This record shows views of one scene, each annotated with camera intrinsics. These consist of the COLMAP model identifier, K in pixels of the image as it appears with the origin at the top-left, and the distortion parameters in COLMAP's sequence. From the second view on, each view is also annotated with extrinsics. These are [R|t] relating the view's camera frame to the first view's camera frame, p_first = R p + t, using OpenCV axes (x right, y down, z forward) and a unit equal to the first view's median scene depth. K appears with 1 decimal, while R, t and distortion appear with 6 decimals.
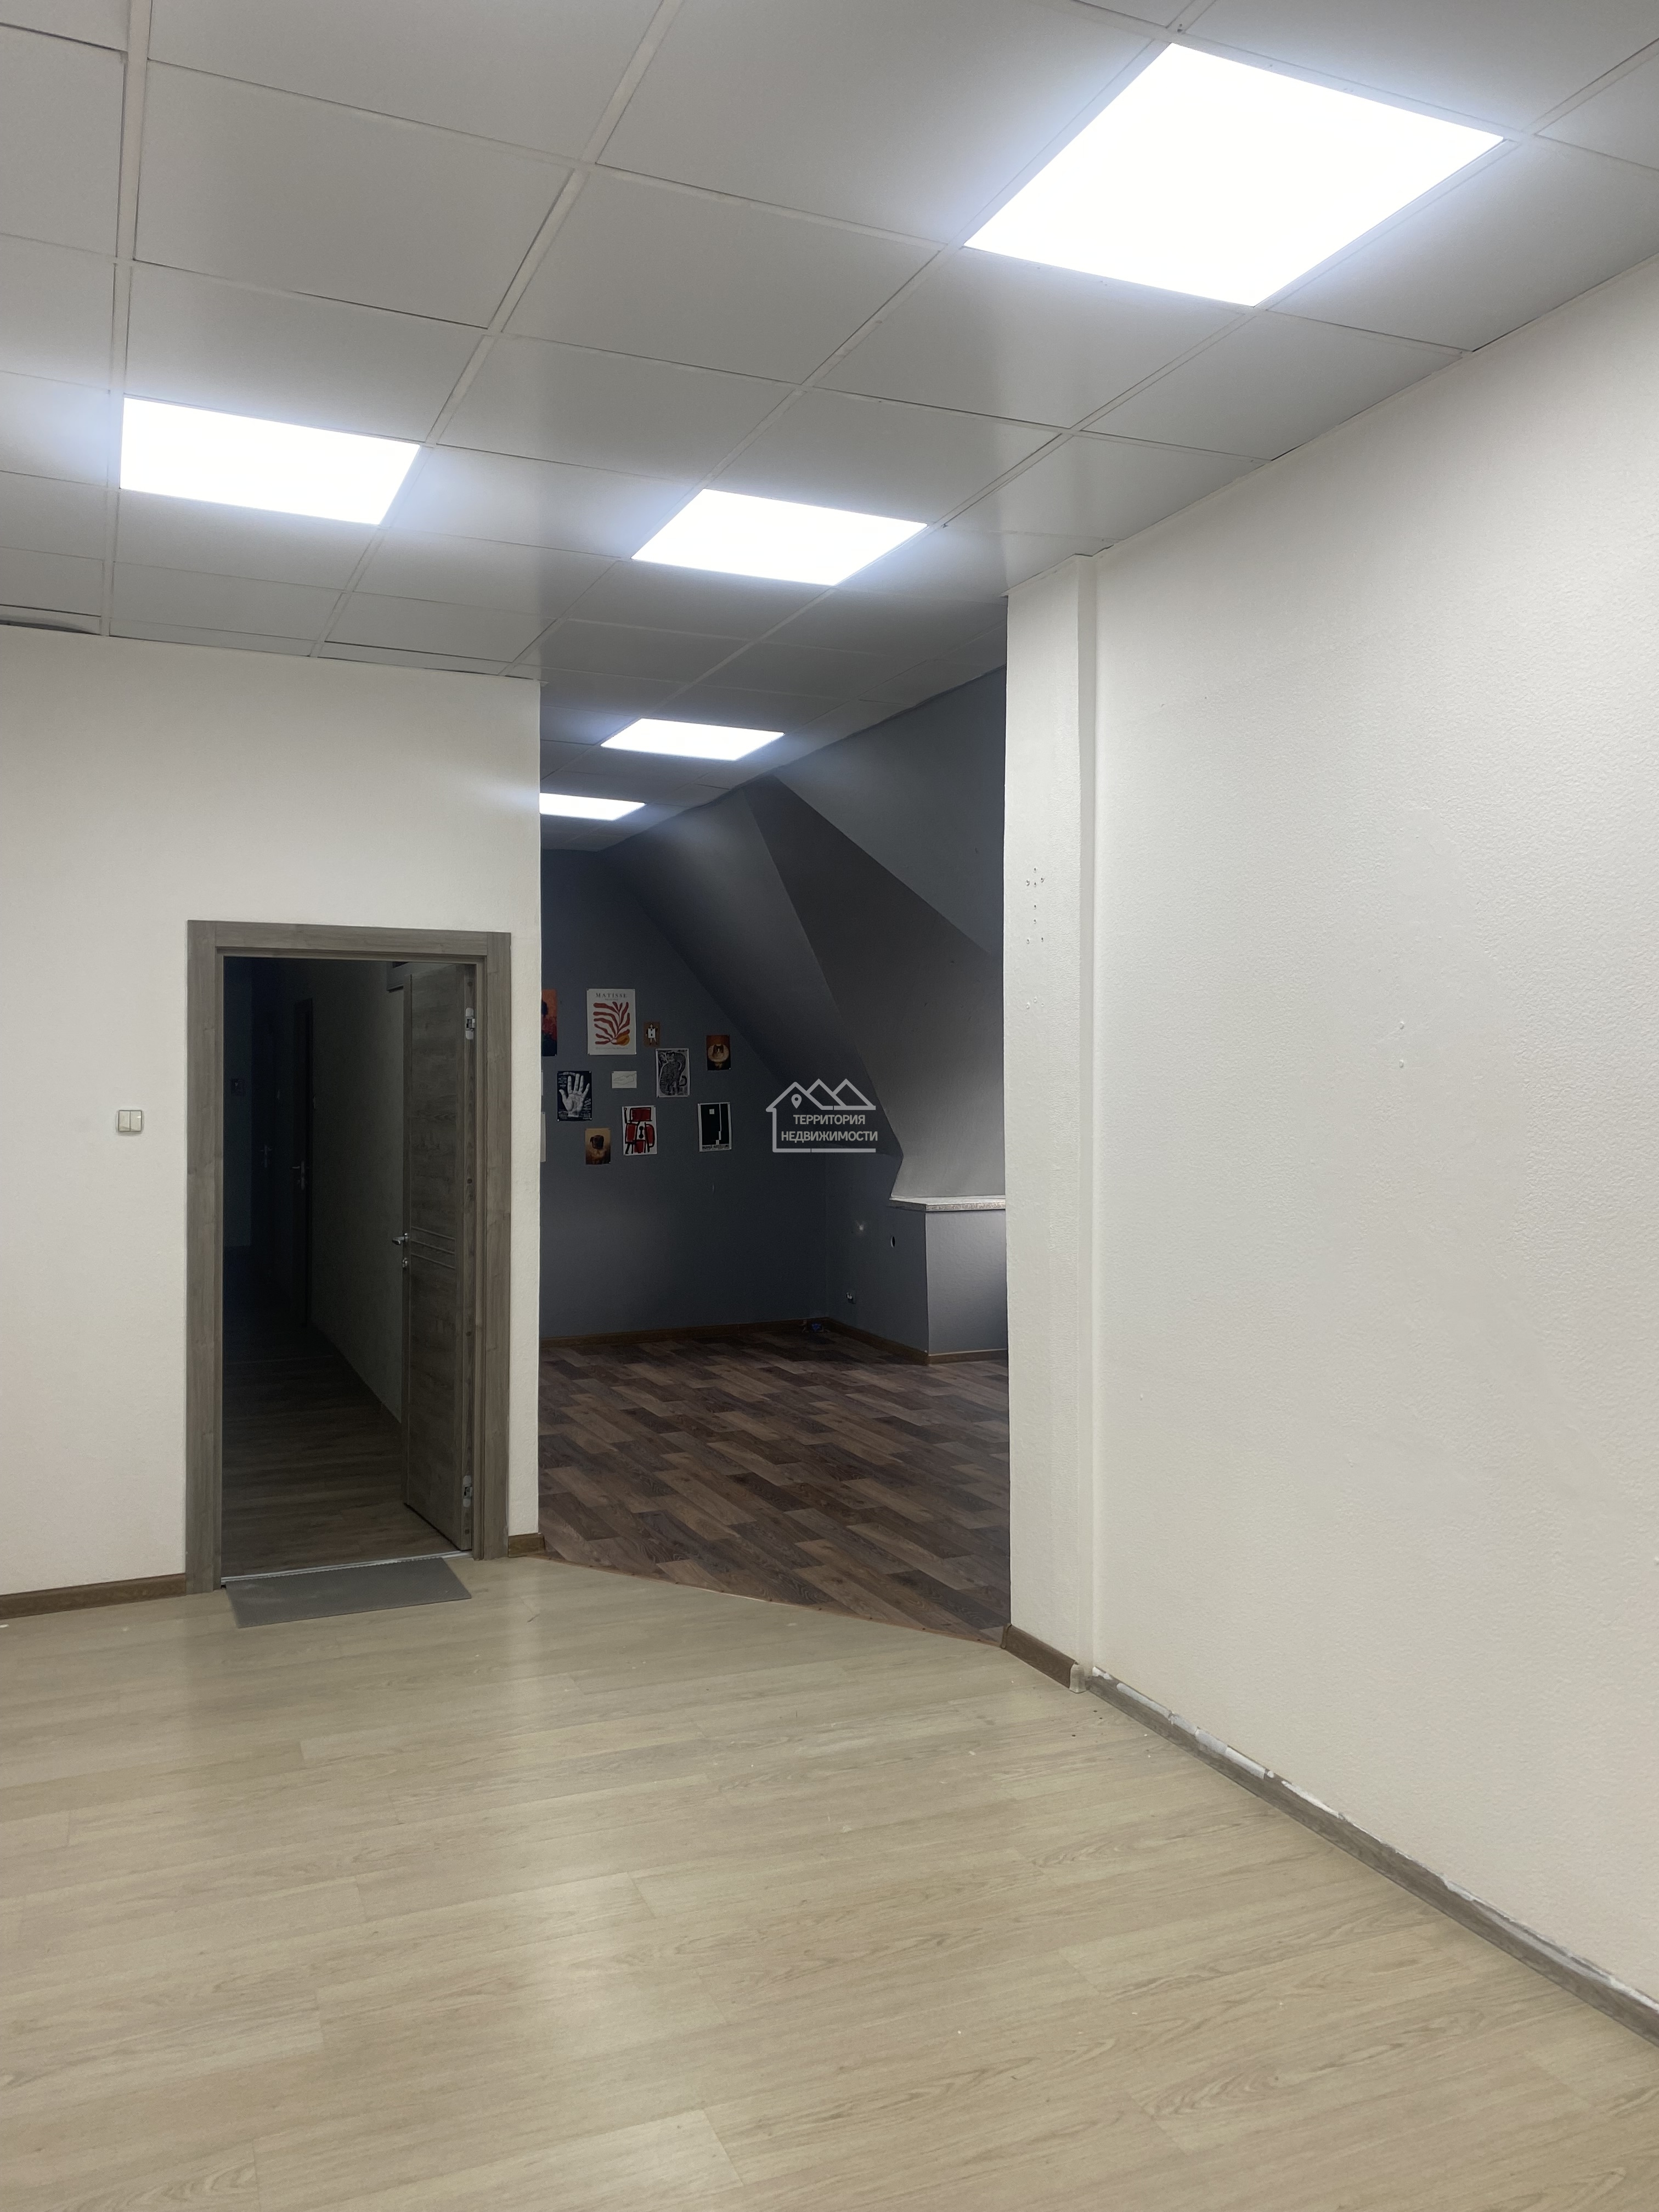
lens RADIAL K [[1687.4, 0, 852.3], [0, 1687.4, 1092.9], [0, 0, 1]] dist [0.031784, -0.027779]
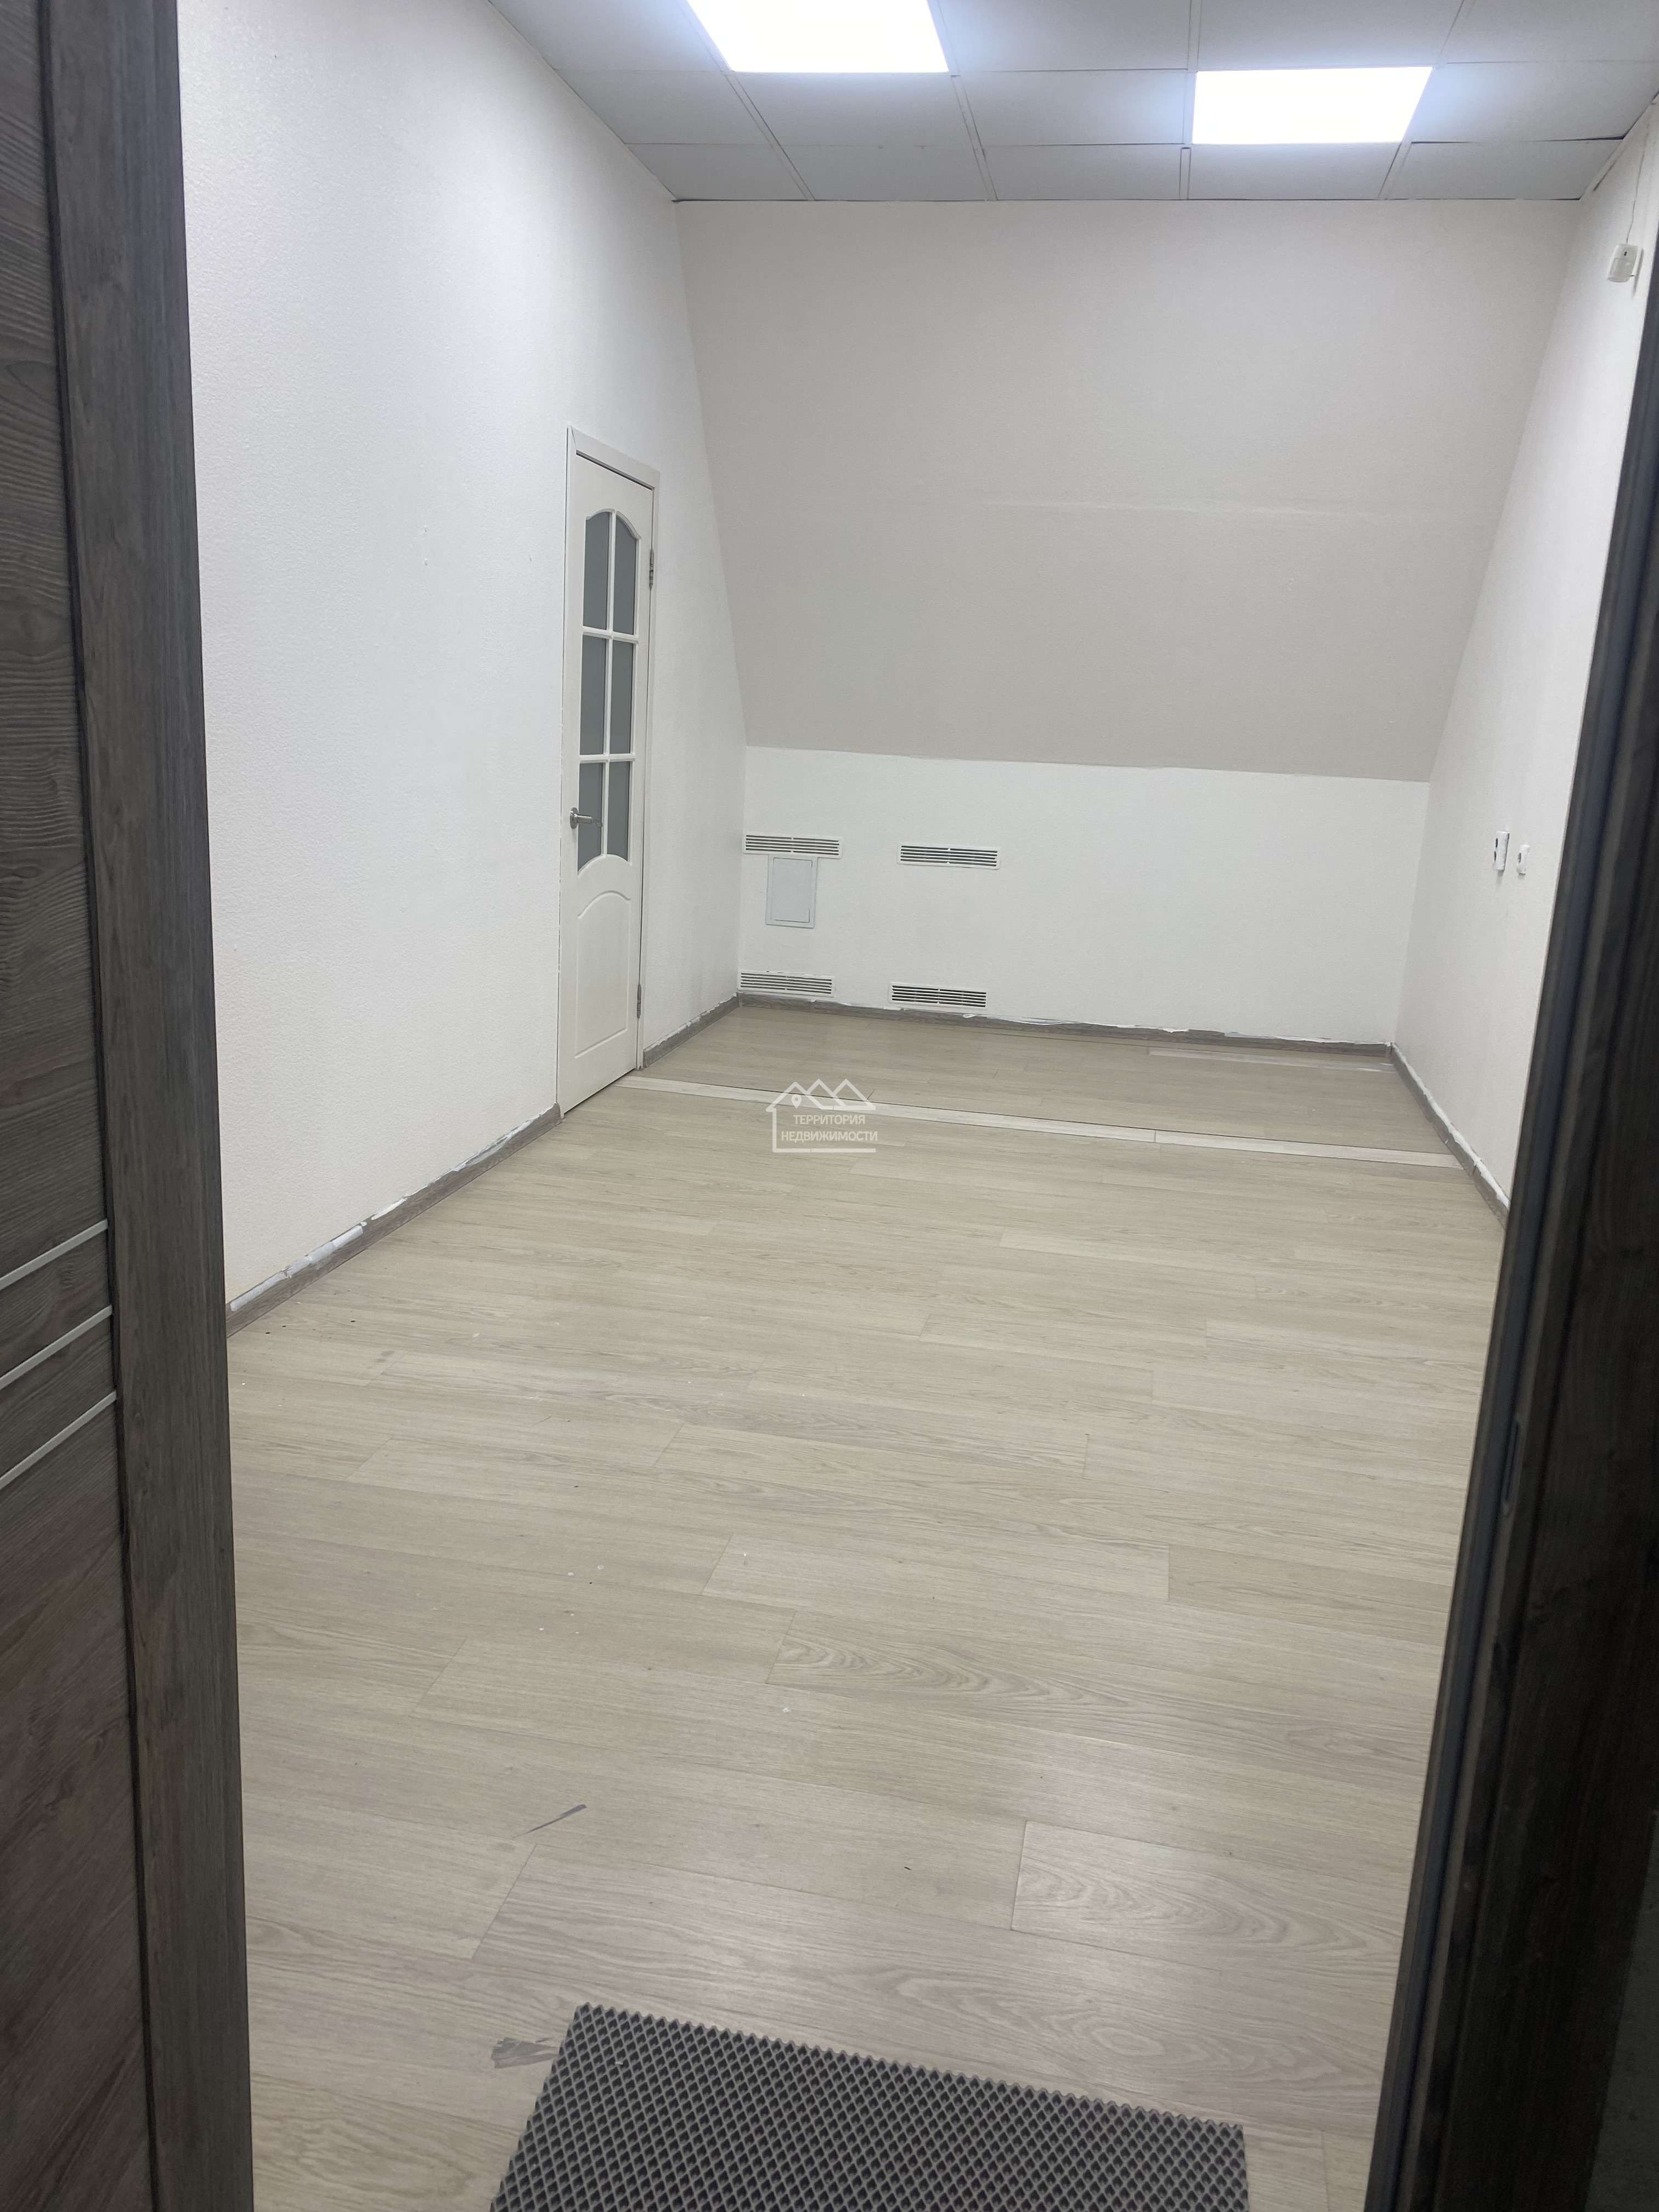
lens RADIAL K [[1687.4, 0, 830.4], [0, 1687.4, 1138.1], [0, 0, 1]] dist [0.031784, -0.027779]
pose [[-0.822033, -0.176485, 0.541401, -0.385759], [-0.043732, 0.967518, 0.248989, 0.040191], [-0.567758, 0.181001, -0.803050, 1.117028]]
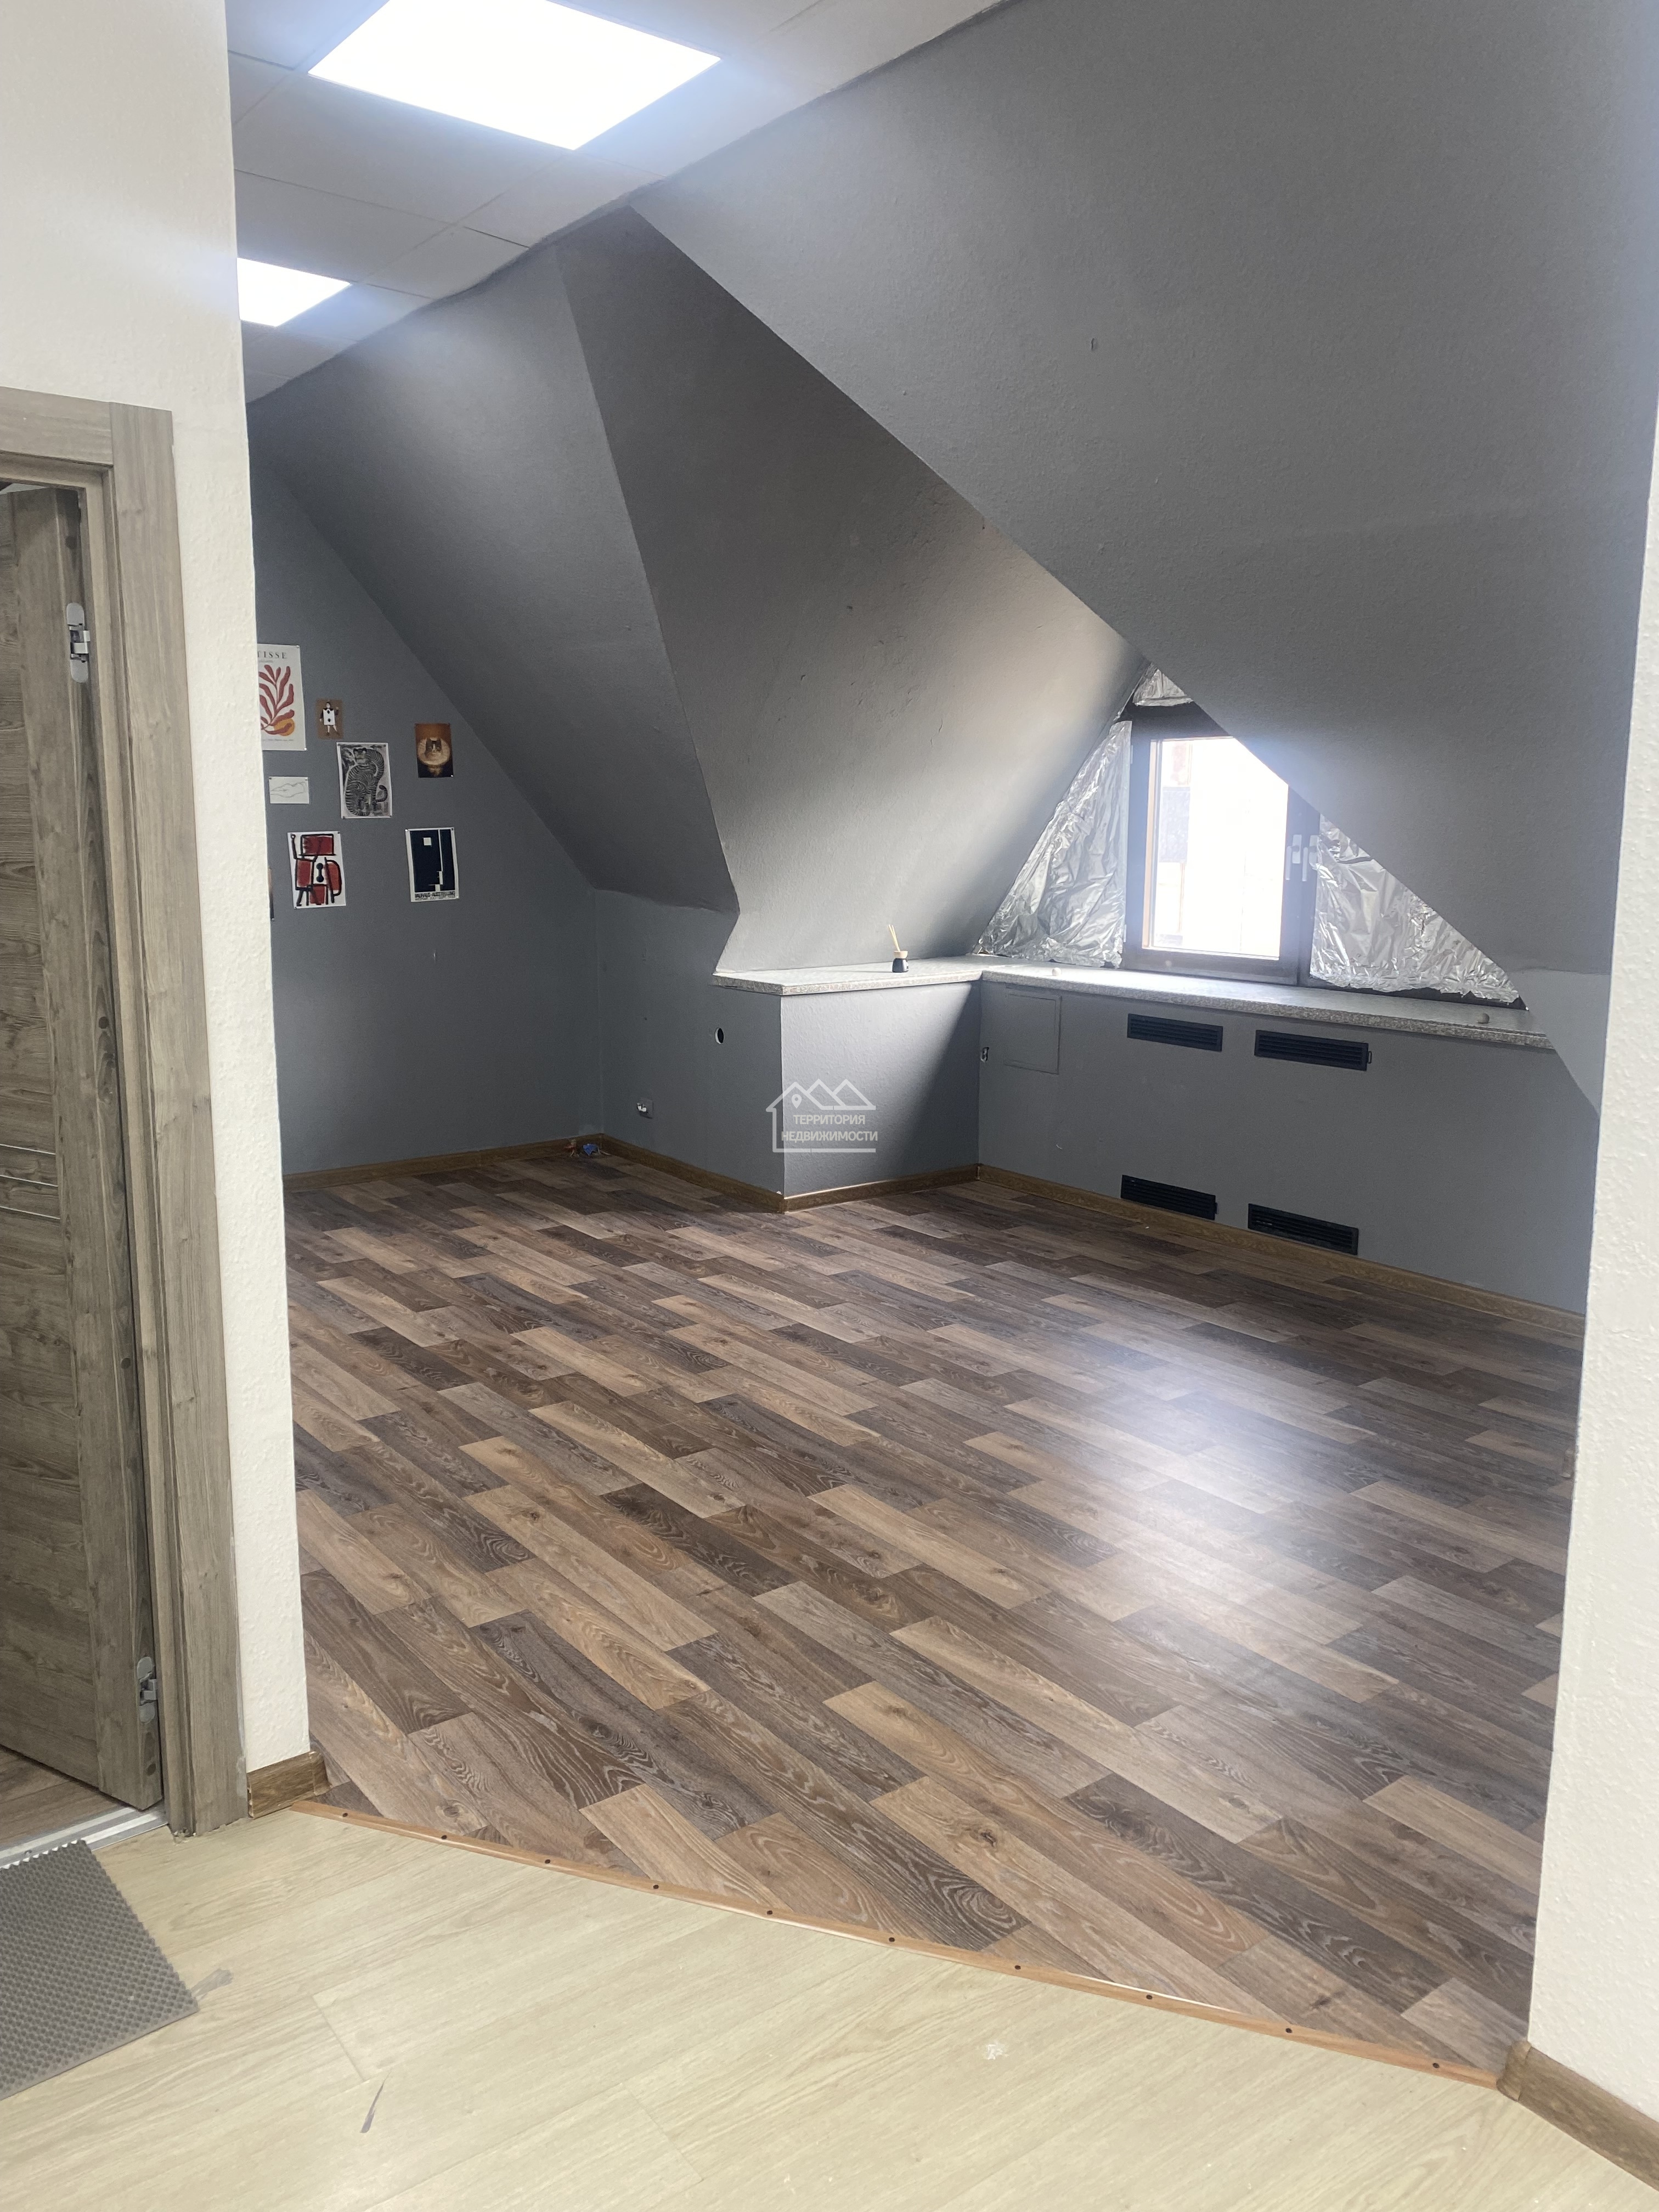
lens RADIAL K [[1687.4, 0, 857.2], [0, 1687.4, 1112.7], [0, 0, 1]] dist [0.031784, -0.027779]
pose [[0.971373, -0.033628, 0.235167, -0.144261], [-0.008130, 0.984644, 0.174385, -0.002228], [-0.237420, -0.171304, 0.956183, 0.545523]]
